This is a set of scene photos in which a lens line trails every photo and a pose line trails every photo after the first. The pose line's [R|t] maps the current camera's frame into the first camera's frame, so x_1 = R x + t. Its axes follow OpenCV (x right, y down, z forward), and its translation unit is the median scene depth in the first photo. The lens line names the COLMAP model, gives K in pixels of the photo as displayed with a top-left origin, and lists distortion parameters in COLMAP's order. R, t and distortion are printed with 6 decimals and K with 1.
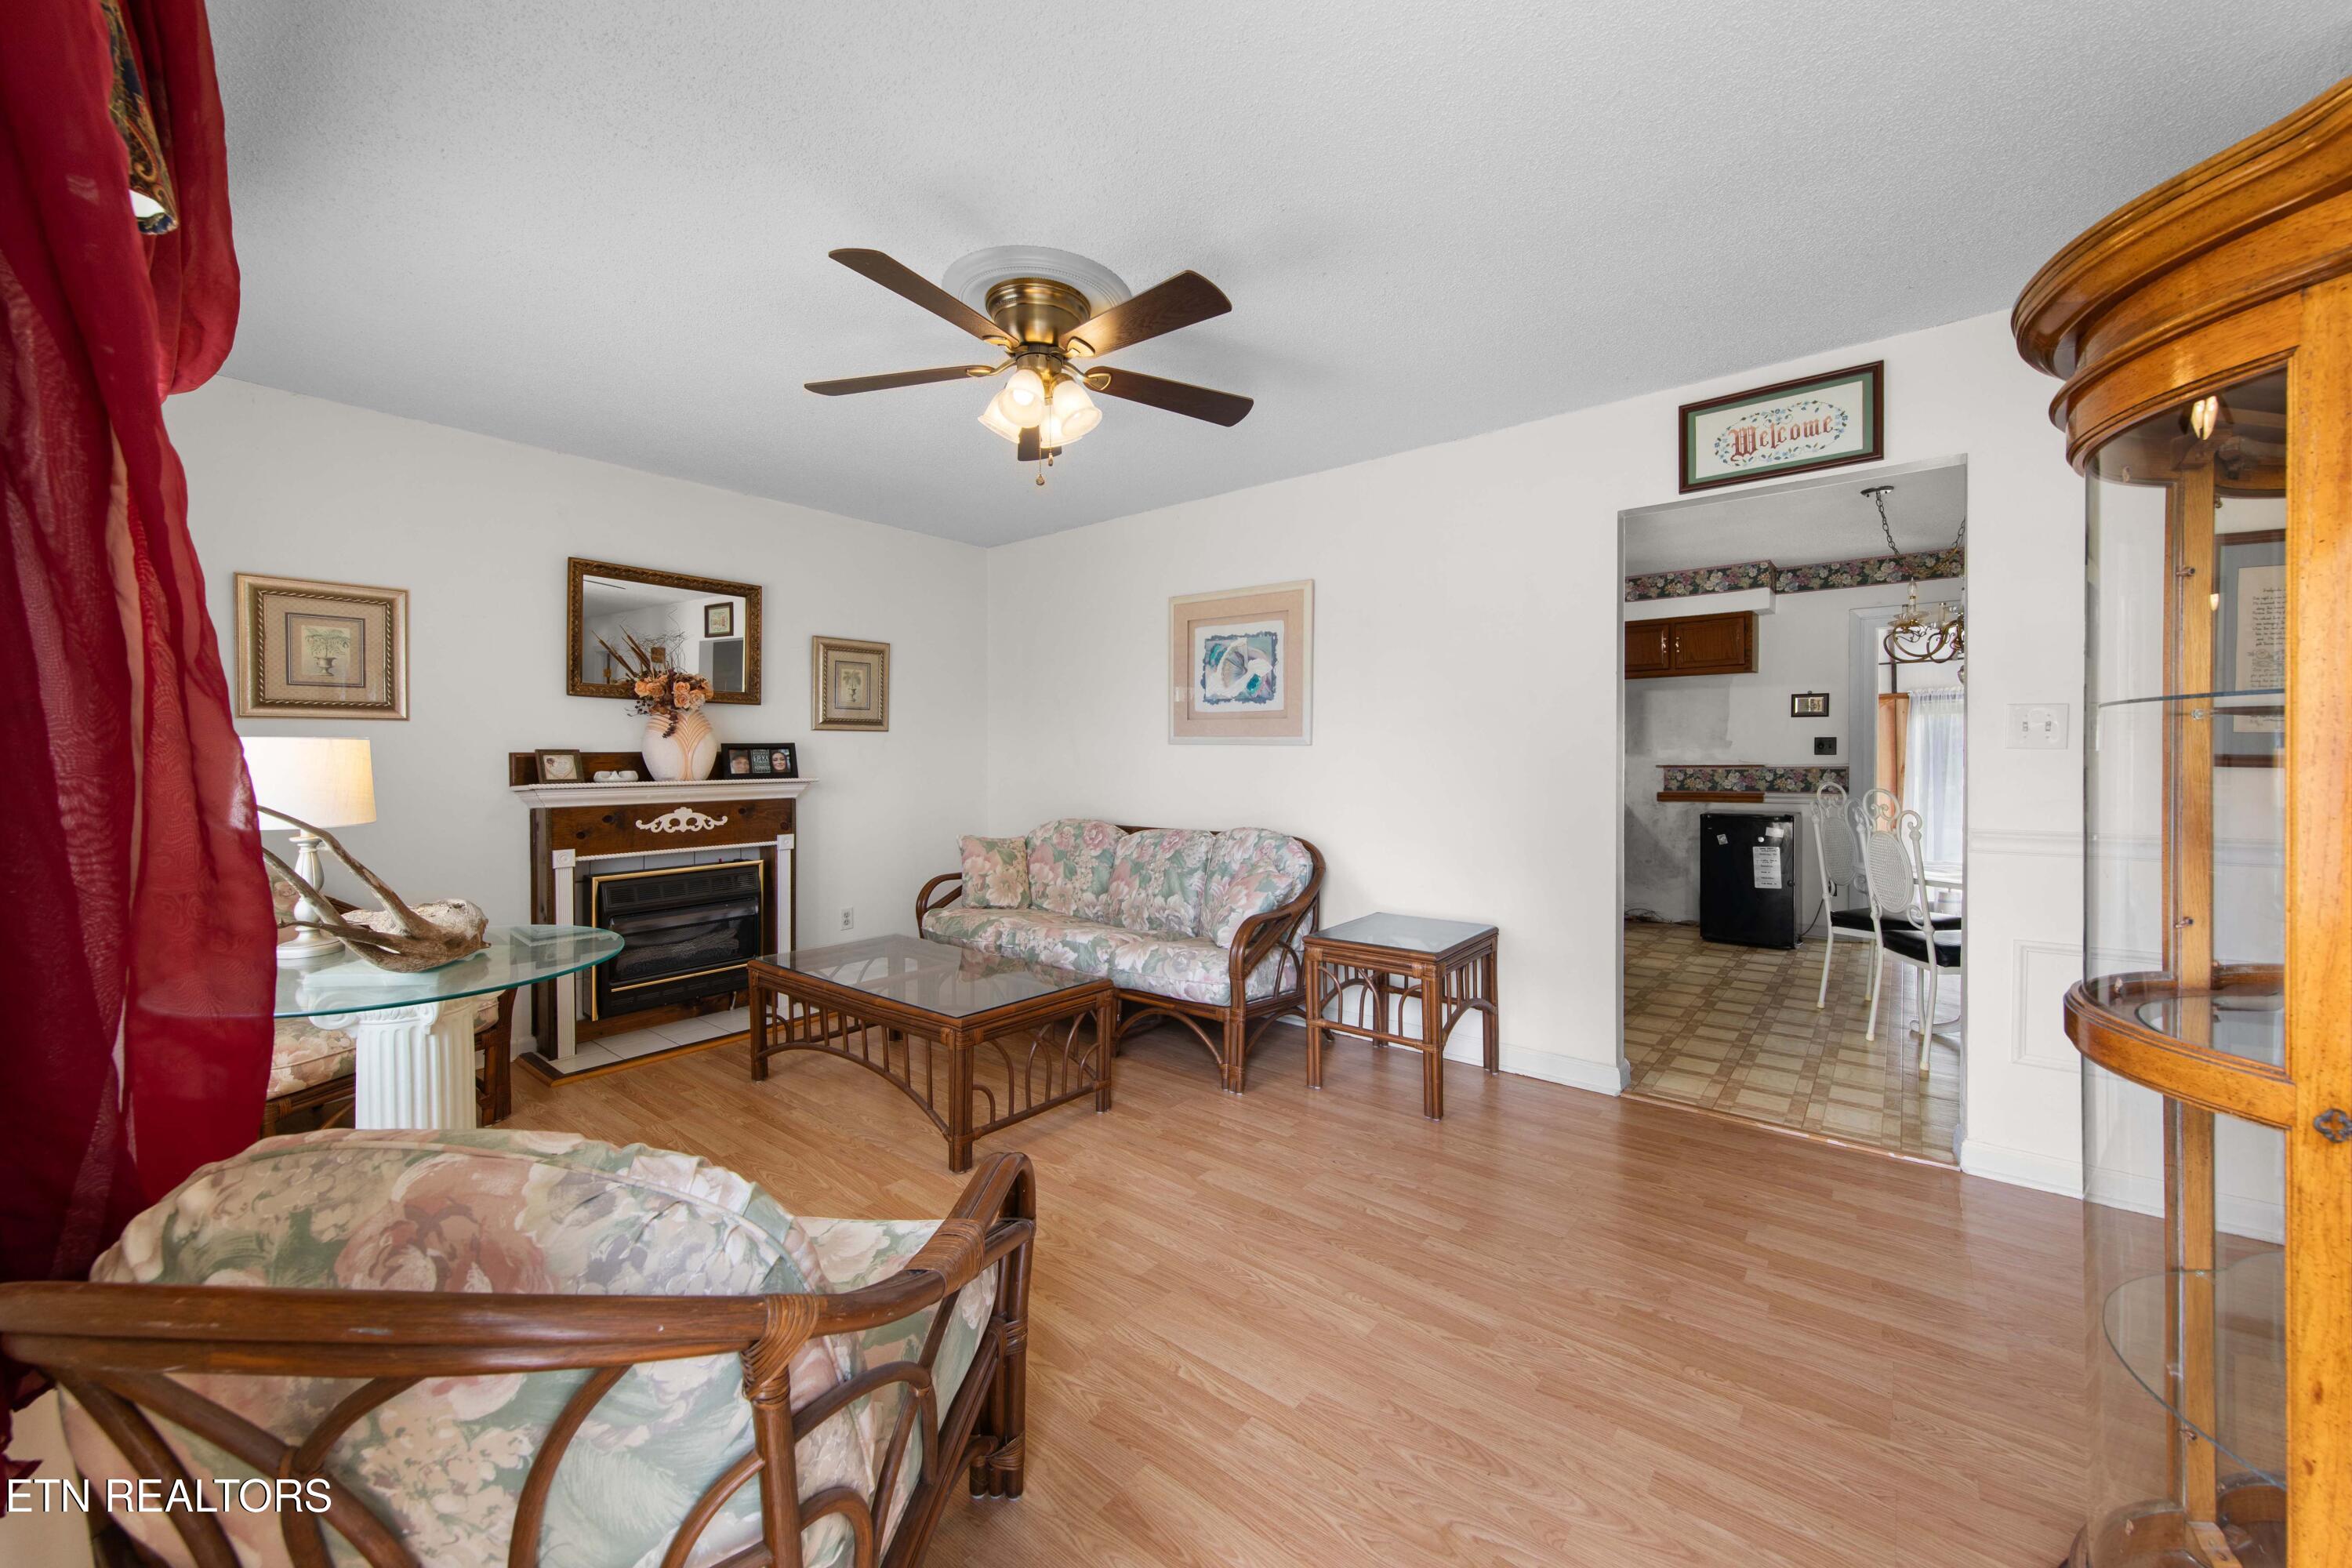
lens RADIAL K [[888.4, 0, 1183.5], [0, 888.4, 755.4], [0, 0, 1]] dist [-0.001122, -0.000098]
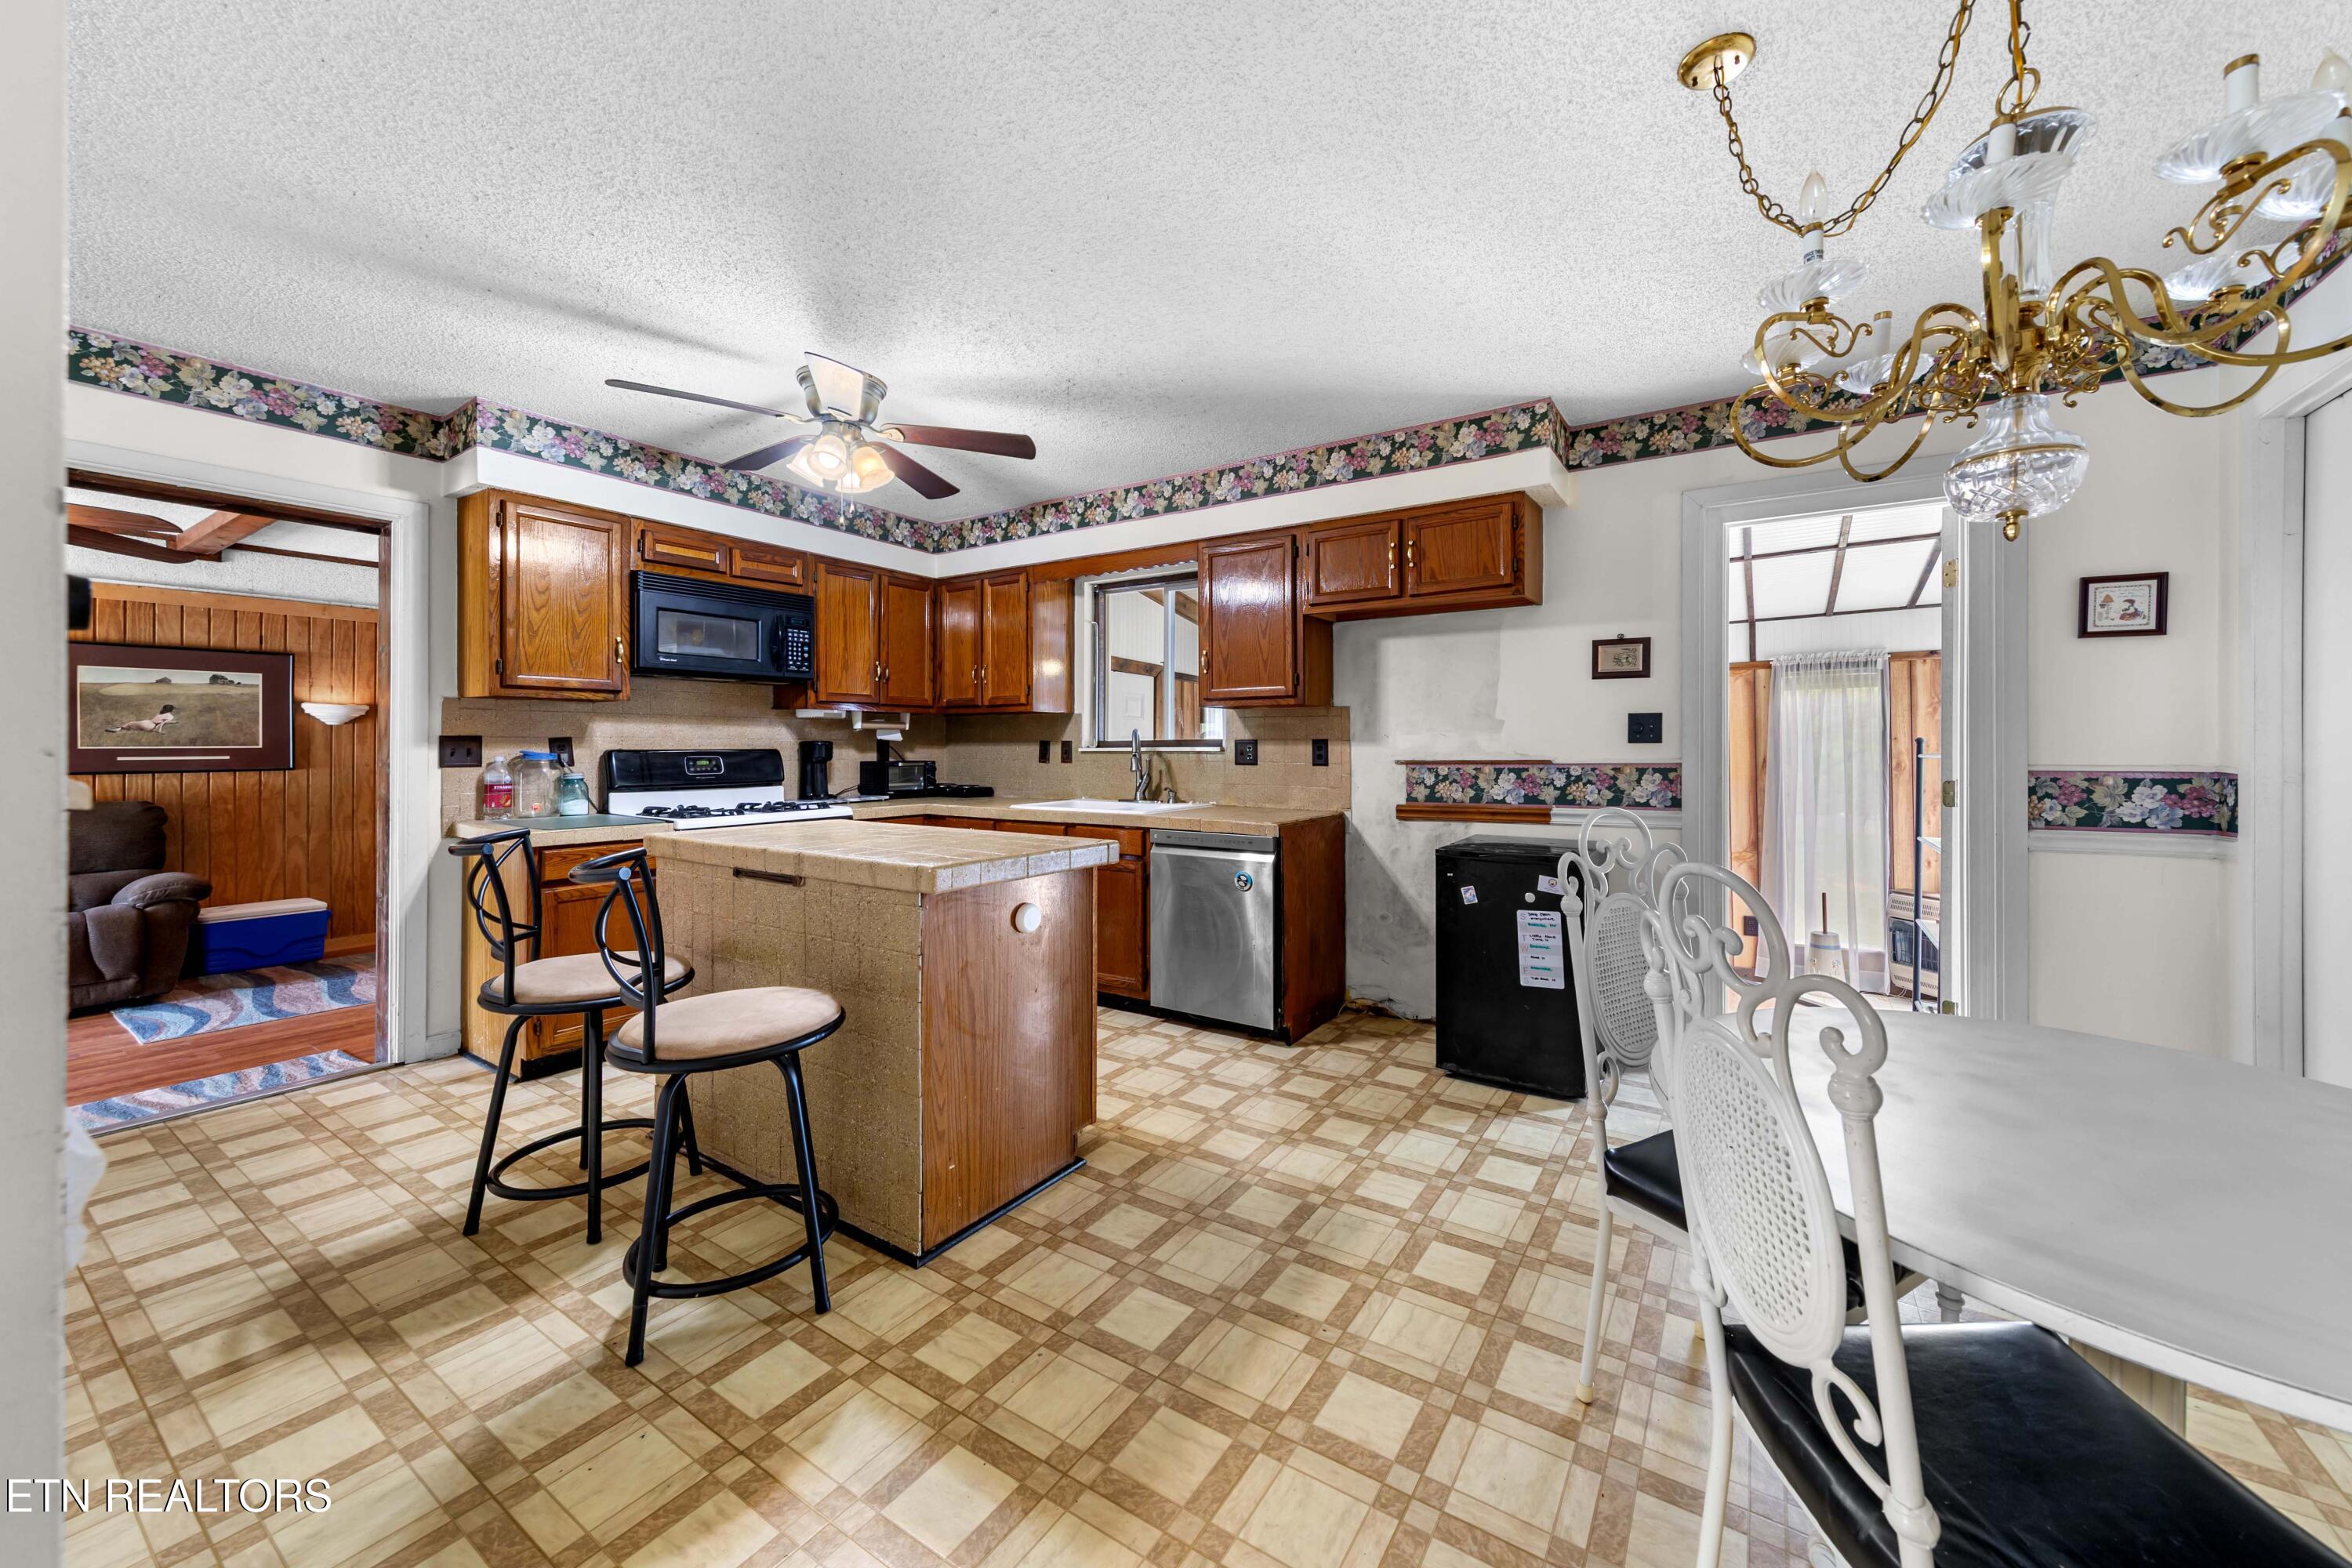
lens RADIAL K [[834.7, 0, 1232.5], [0, 834.7, 745.8], [0, 0, 1]] dist [0.001494, -0.000017]
pose [[0.992907, 0.004099, 0.118822, 0.383325], [-0.003087, 0.999957, -0.008695, 0.006769], [-0.118852, 0.008266, 0.992878, 0.480235]]
